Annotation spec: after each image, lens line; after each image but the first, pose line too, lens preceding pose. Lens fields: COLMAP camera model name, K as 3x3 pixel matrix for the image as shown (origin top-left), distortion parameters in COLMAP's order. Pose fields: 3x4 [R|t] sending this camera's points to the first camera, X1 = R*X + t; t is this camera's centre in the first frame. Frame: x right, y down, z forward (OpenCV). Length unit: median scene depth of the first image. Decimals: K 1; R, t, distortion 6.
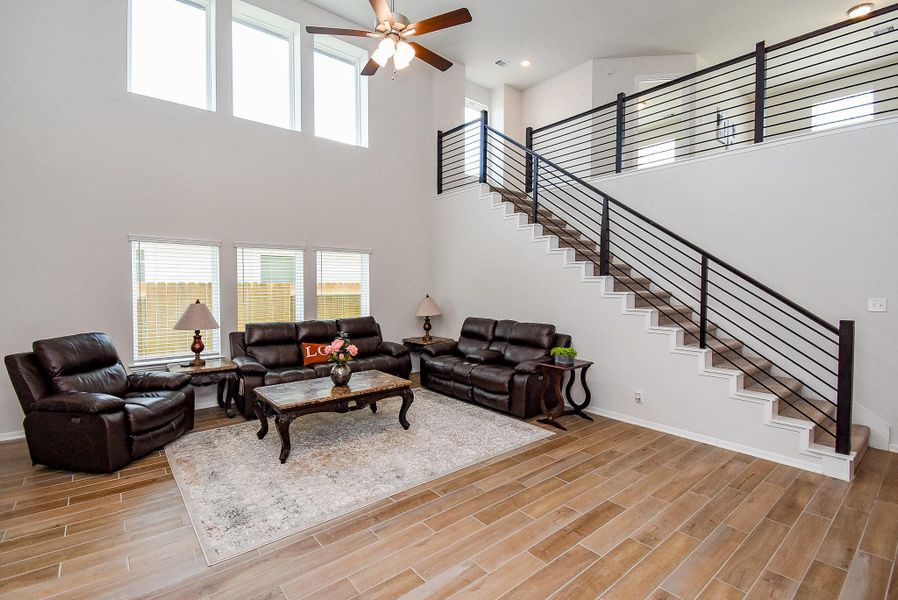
lens RADIAL K [[404.7, 0, 449.6], [0, 404.7, 289.5], [0, 0, 1]] dist [0.000462, -0.000328]
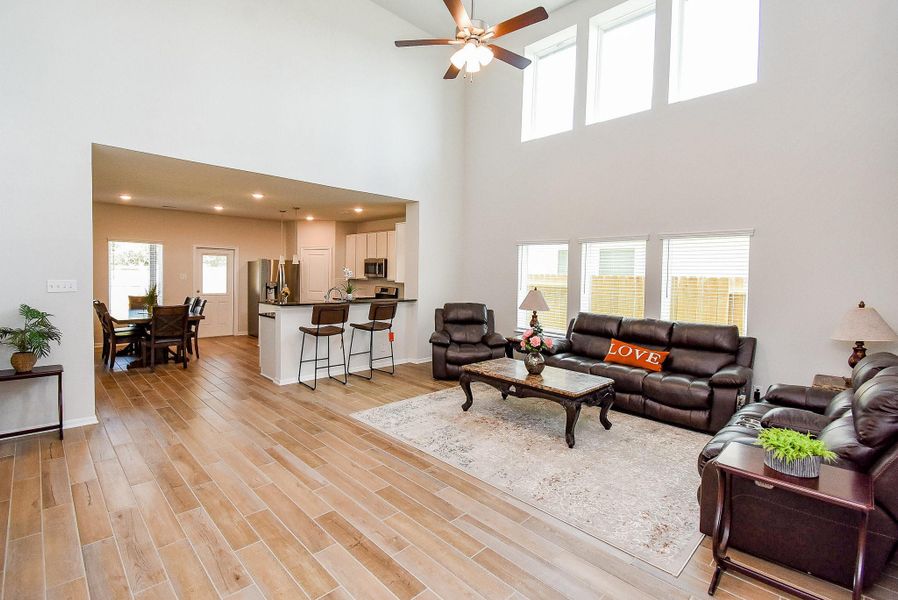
lens RADIAL K [[417.5, 0, 439.4], [0, 417.5, 280.9], [0, 0, 1]] dist [0.012707, -0.000197]
pose [[0.080593, 0.023125, -0.996479, 0.778173], [-0.033244, 0.999237, 0.020500, -0.014412], [0.996193, 0.031475, 0.081301, 0.673117]]
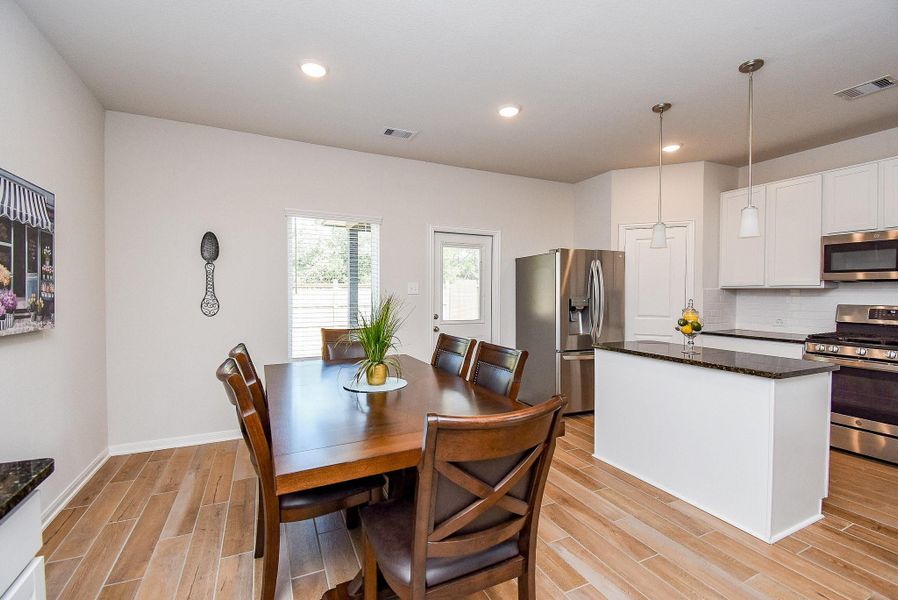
lens RADIAL K [[404.7, 0, 449.6], [0, 404.7, 289.5], [0, 0, 1]] dist [0.000462, -0.000328]
pose [[-0.250135, -0.005158, -0.968197, -0.487705], [-0.017154, 0.999852, -0.000895, 0.055953], [0.968059, 0.016384, -0.250186, -0.110580]]
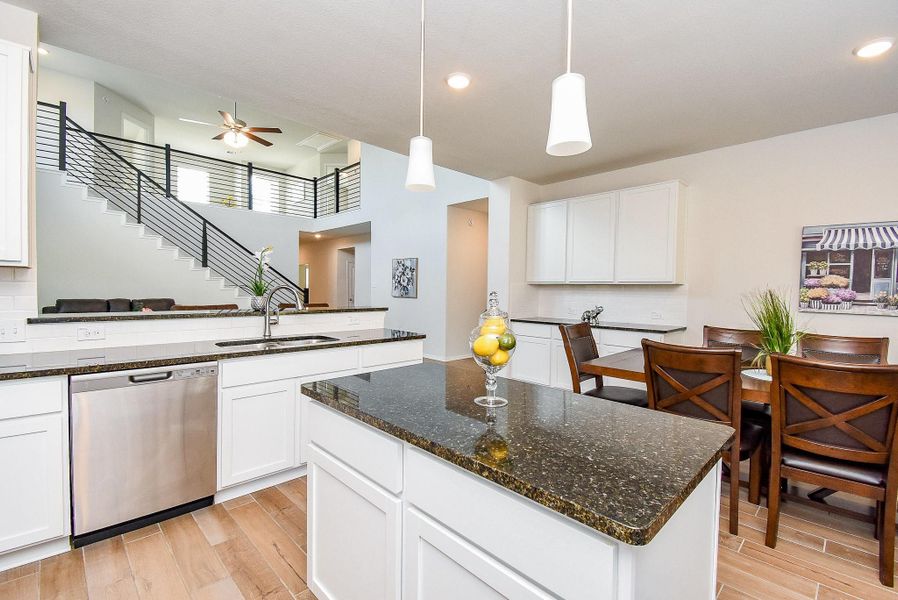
lens RADIAL K [[404.7, 0, 449.6], [0, 404.7, 289.5], [0, 0, 1]] dist [0.000462, -0.000328]
pose [[-0.066932, -0.001620, 0.997756, -1.583689], [0.001081, 0.999998, 0.001696, 0.064224], [-0.997757, 0.001192, -0.066930, 0.162679]]
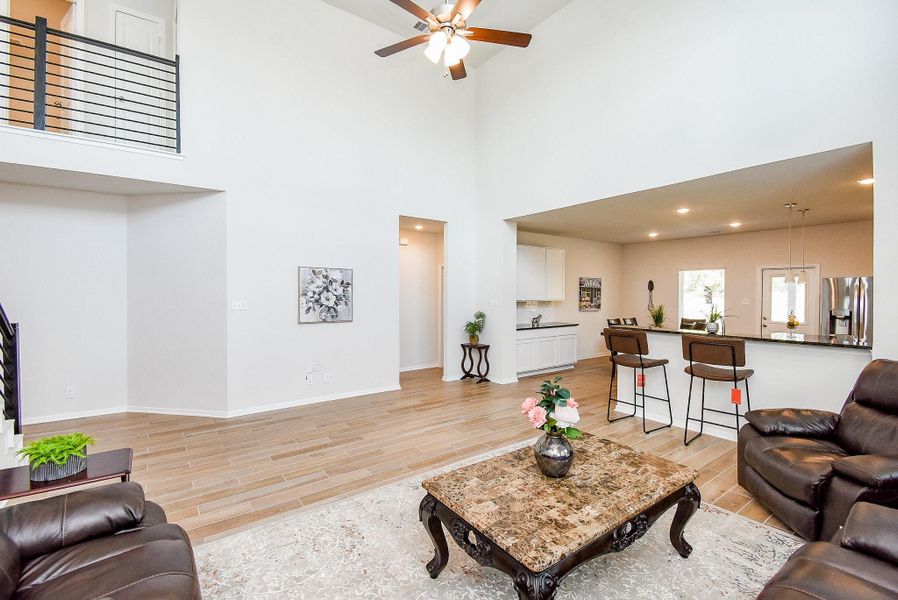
lens RADIAL K [[404.7, 0, 449.6], [0, 404.7, 289.5], [0, 0, 1]] dist [0.000462, -0.000328]
pose [[-0.998387, -0.002085, 0.056737, -0.160235], [-0.001778, 0.999984, 0.005456, -0.013819], [-0.056748, 0.005347, -0.998374, 1.573419]]
